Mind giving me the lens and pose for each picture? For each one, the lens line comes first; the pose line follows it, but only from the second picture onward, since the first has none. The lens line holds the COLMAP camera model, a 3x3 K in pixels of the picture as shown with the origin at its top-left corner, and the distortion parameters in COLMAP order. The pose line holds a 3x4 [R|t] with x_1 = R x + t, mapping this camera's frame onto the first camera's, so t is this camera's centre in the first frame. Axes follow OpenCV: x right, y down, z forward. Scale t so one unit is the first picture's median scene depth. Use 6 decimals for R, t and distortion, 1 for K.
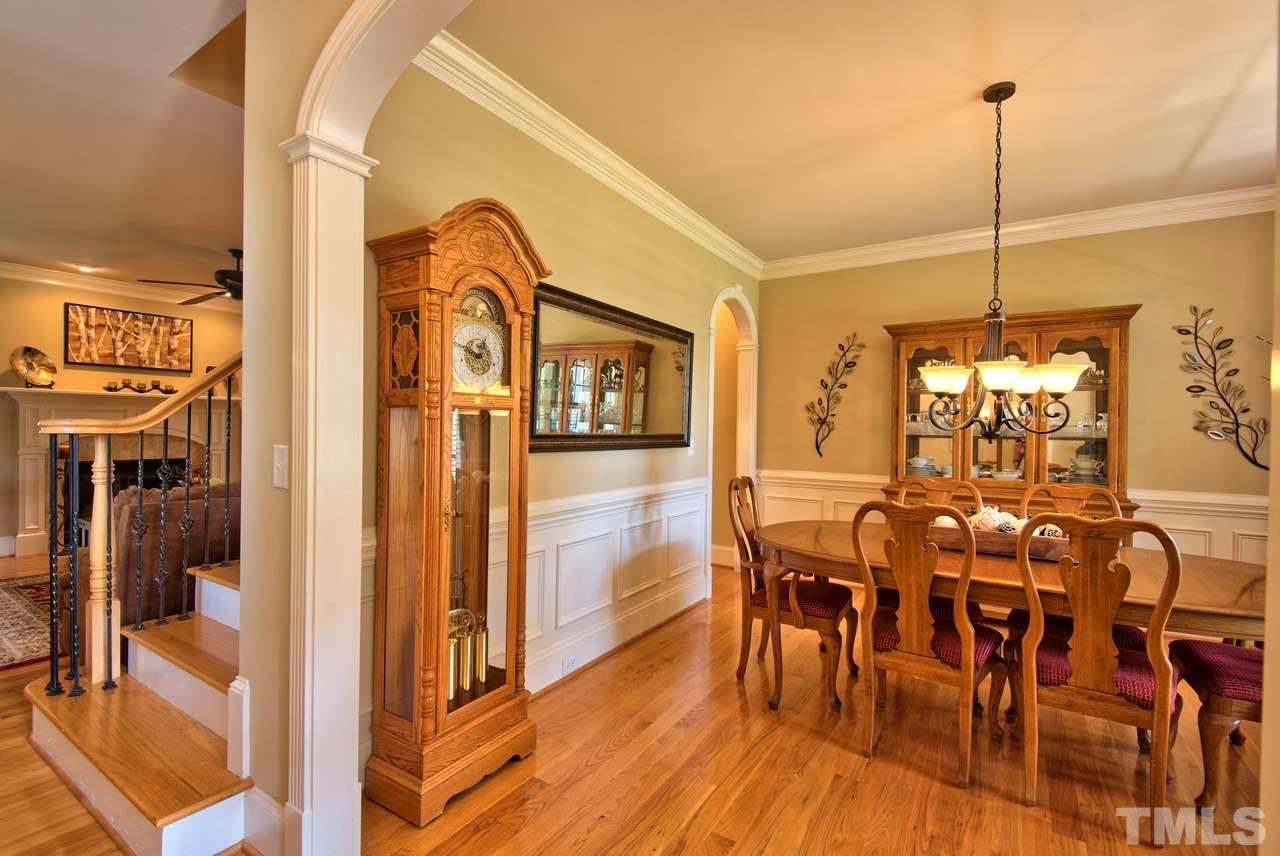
lens RADIAL K [[569.4, 0, 635.9], [0, 569.4, 424.4], [0, 0, 1]] dist [0.001070, -0.007766]
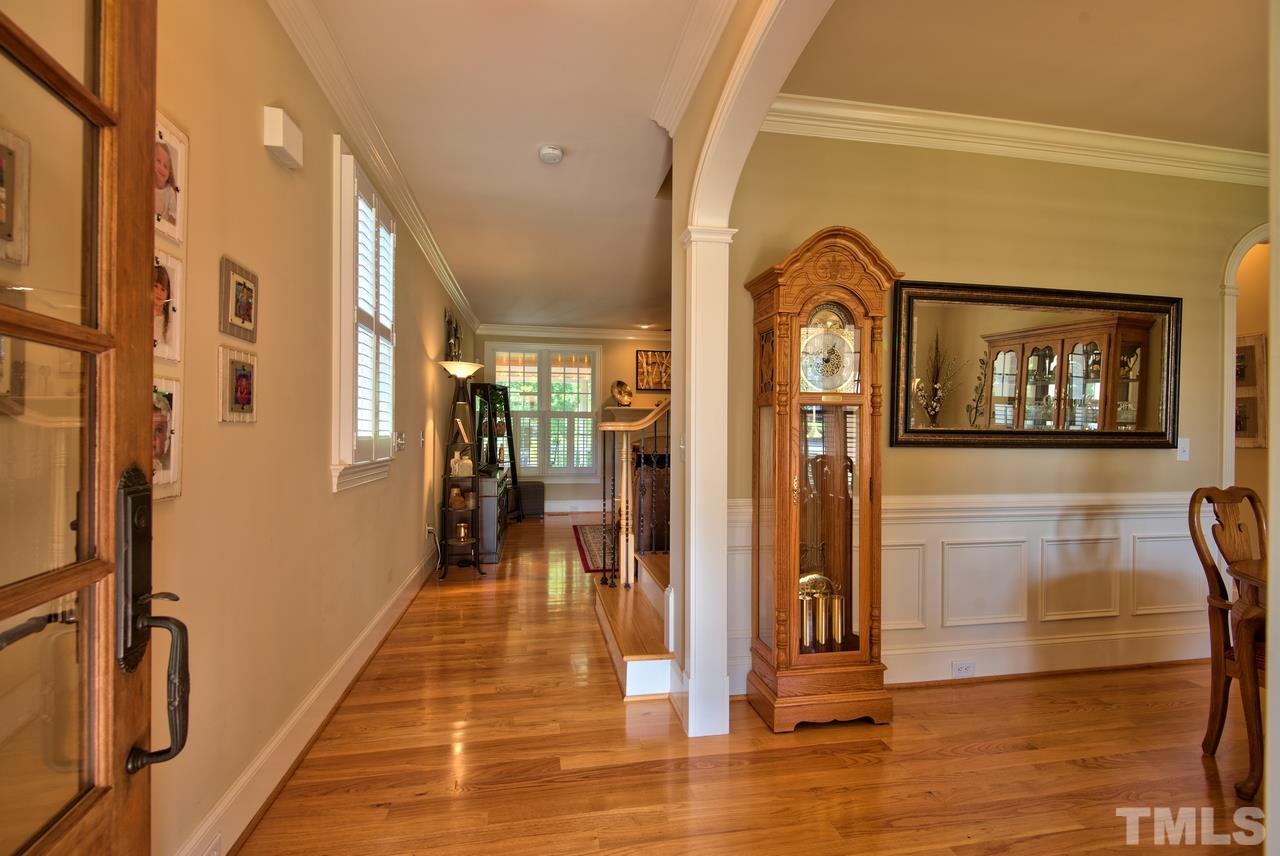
lens RADIAL K [[569.4, 0, 616.6], [0, 569.4, 422.1], [0, 0, 1]] dist [0.001070, -0.007766]
pose [[0.648684, -0.019789, -0.760800, 0.300550], [0.005917, 0.999763, -0.020960, 0.026106], [0.761035, 0.009095, 0.648648, -0.087189]]
